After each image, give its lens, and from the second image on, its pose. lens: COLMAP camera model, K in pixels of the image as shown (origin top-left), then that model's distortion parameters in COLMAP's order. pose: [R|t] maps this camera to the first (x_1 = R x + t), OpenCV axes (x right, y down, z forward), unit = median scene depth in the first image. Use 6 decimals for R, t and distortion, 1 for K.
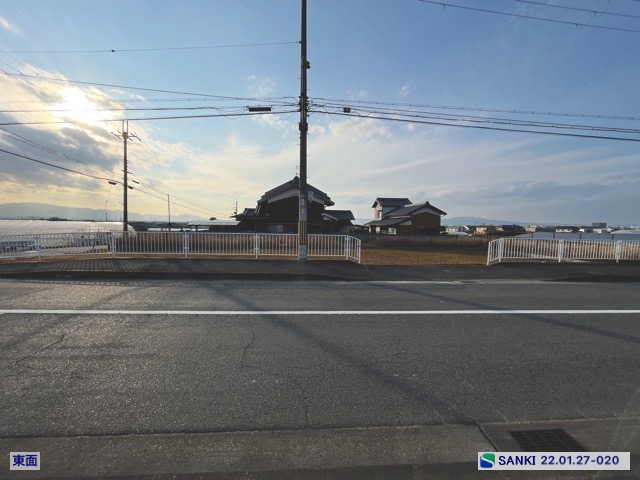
lens RADIAL K [[257.5, 0, 318.4], [0, 257.5, 242.5], [0, 0, 1]] dist [-0.003574, -0.000298]
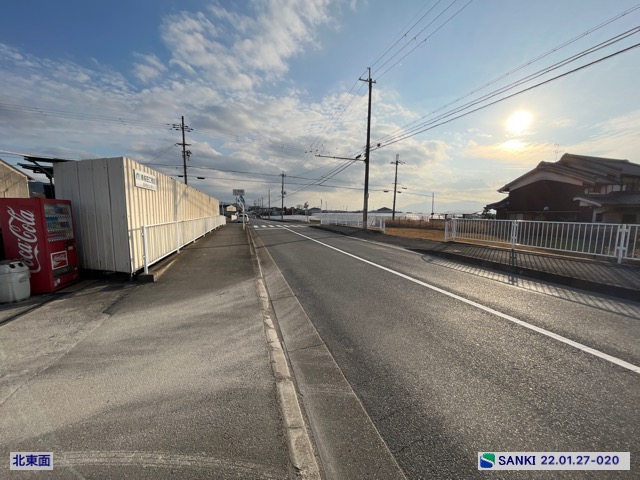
lens RADIAL K [[256.8, 0, 318.8], [0, 256.8, 251.4], [0, 0, 1]] dist [0.000875, -0.002469]
pose [[0.220593, 0.128471, -0.966868, 0.560440], [-0.068541, 0.990879, 0.116023, 0.009868], [0.972955, 0.040677, 0.227386, 0.068724]]
